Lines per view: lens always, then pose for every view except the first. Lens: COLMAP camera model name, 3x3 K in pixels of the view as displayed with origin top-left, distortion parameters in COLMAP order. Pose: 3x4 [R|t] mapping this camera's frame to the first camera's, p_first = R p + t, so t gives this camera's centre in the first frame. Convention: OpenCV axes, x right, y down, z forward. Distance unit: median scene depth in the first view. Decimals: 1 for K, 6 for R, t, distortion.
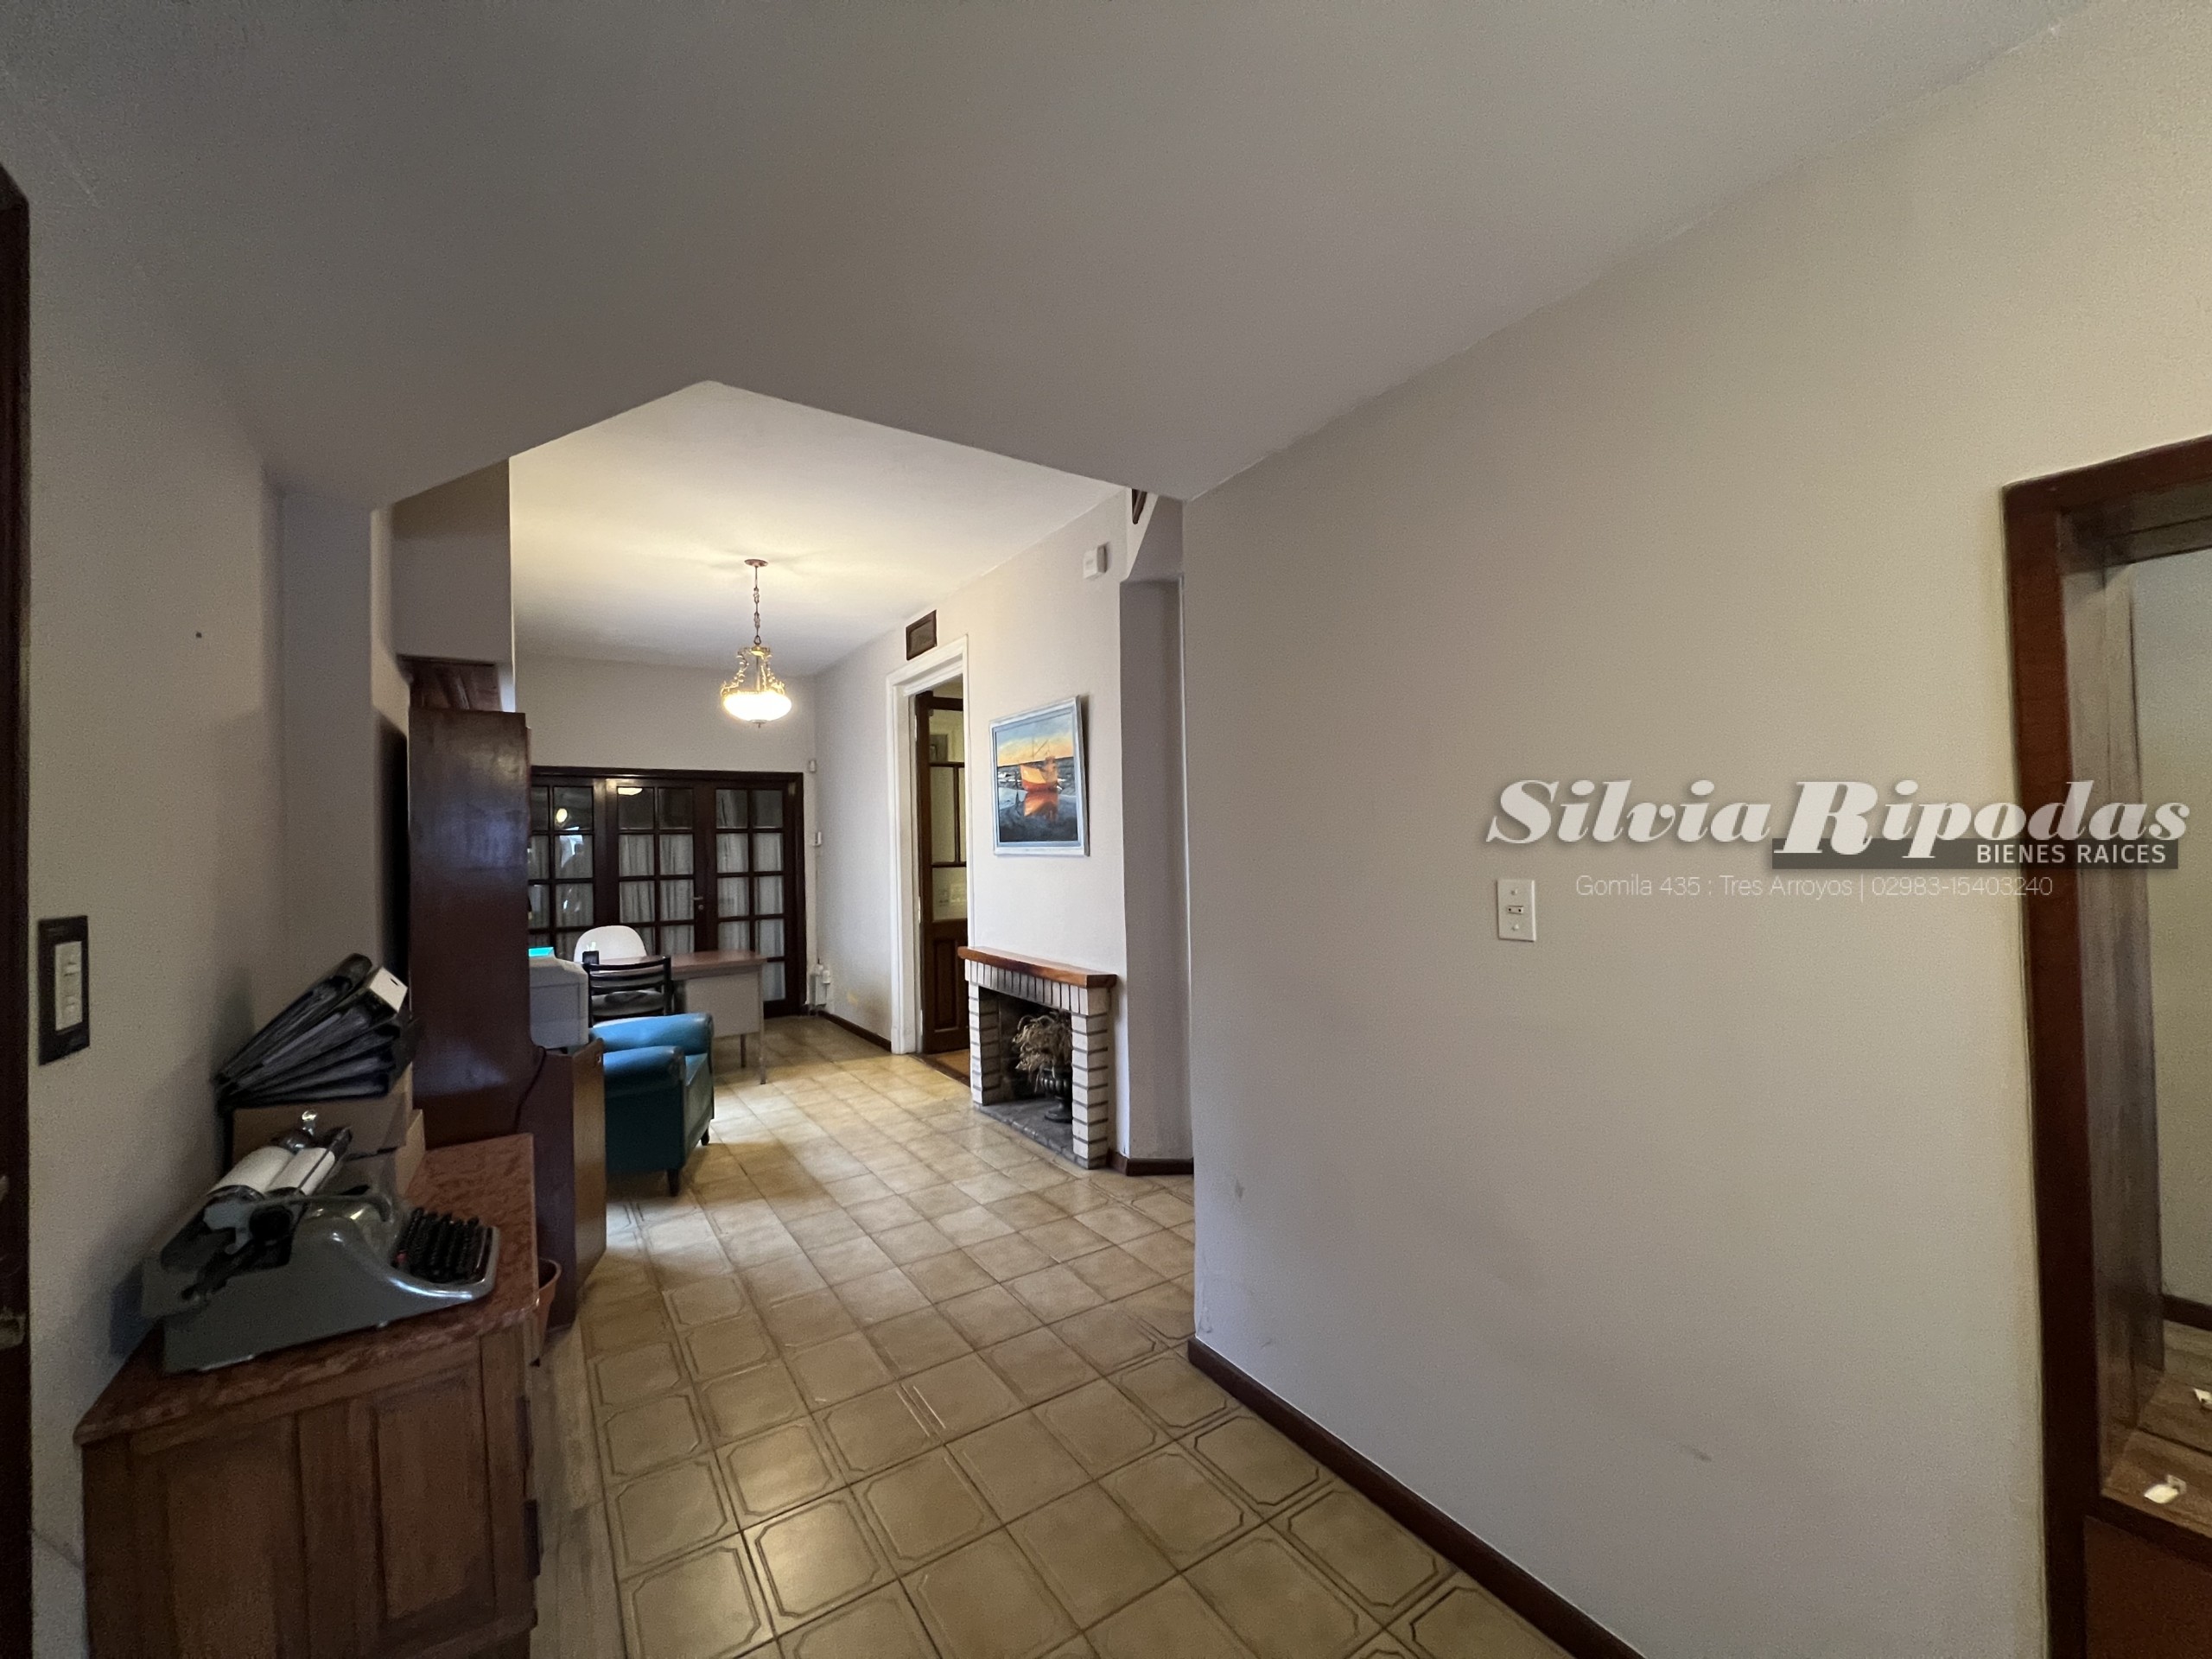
lens RADIAL K [[882.8, 0, 1106.4], [0, 882.8, 833.7], [0, 0, 1]] dist [-0.002005, 0.000086]
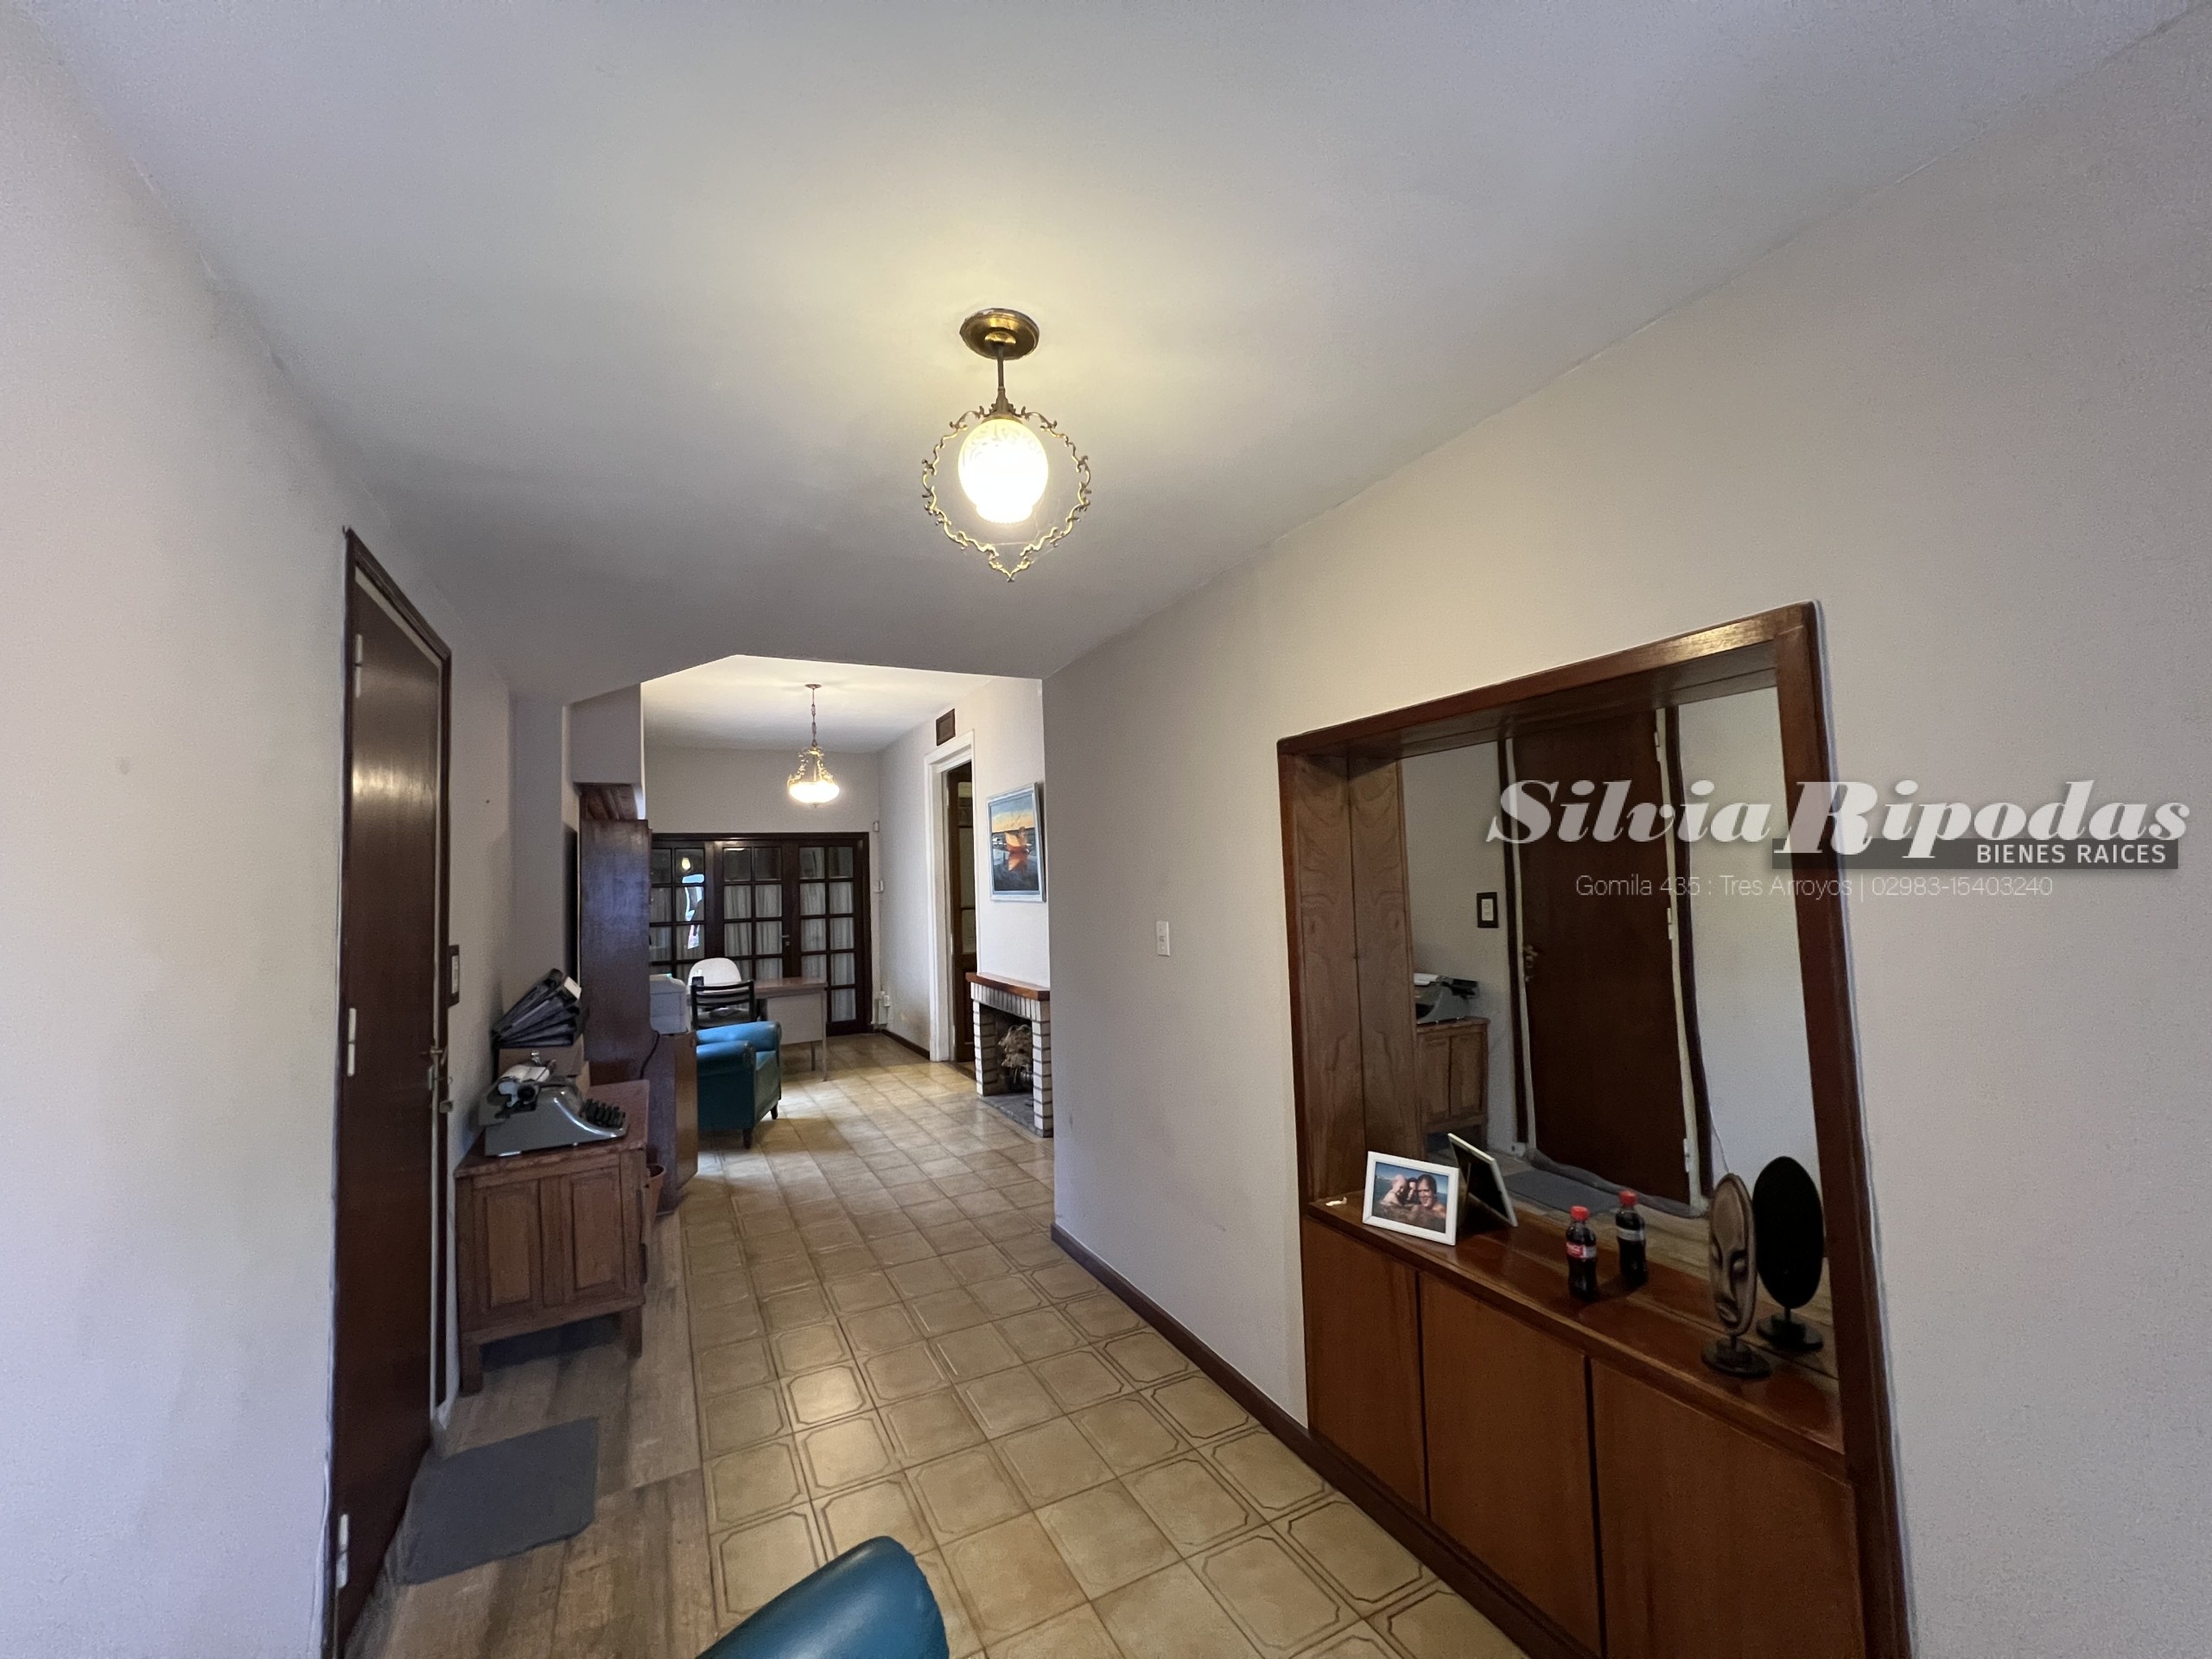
lens RADIAL K [[882.8, 0, 1109.2], [0, 882.8, 833.9], [0, 0, 1]] dist [-0.002005, 0.000086]
pose [[0.993713, -0.019271, -0.110287, 0.263166], [0.014843, 0.999056, -0.040827, -0.025706], [0.110969, 0.038934, 0.993061, -0.374272]]
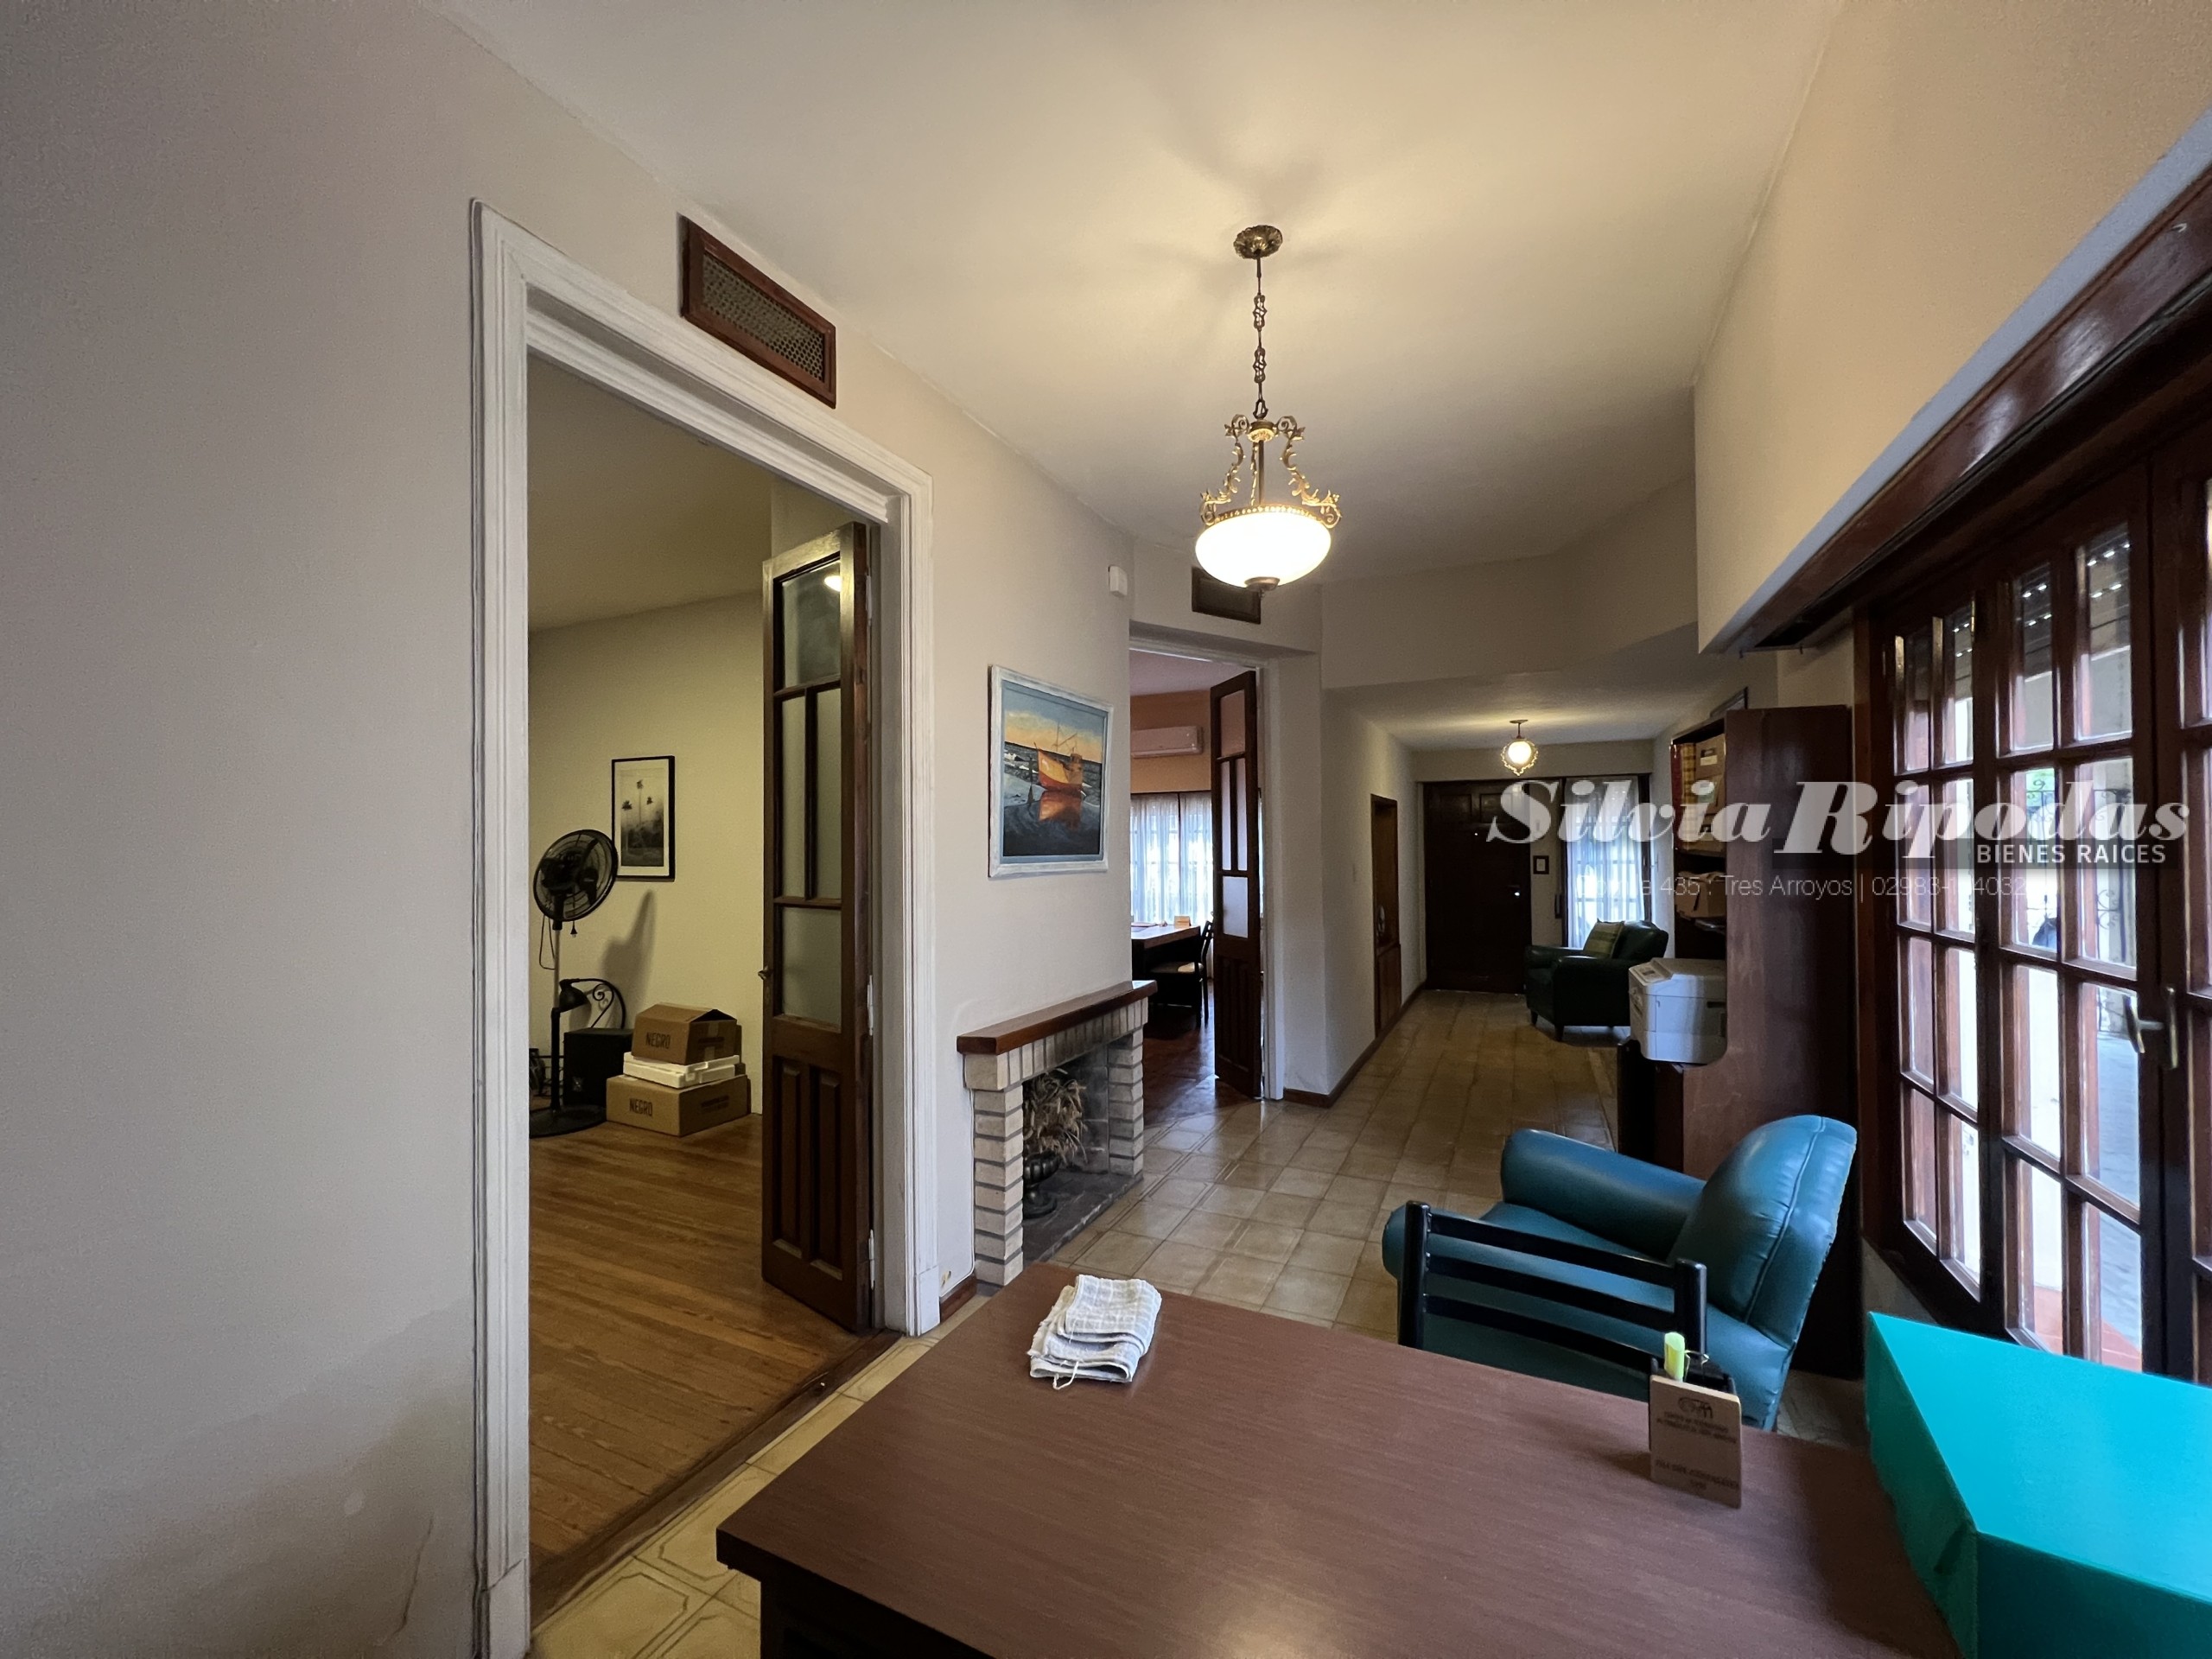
lens RADIAL K [[882.8, 0, 1105.1], [0, 882.8, 835.3], [0, 0, 1]] dist [-0.002005, 0.000086]
pose [[-0.510926, 0.038511, 0.858762, -0.991613], [0.011780, 0.999216, -0.037801, 0.027218], [-0.859544, -0.009197, -0.510979, 1.743759]]
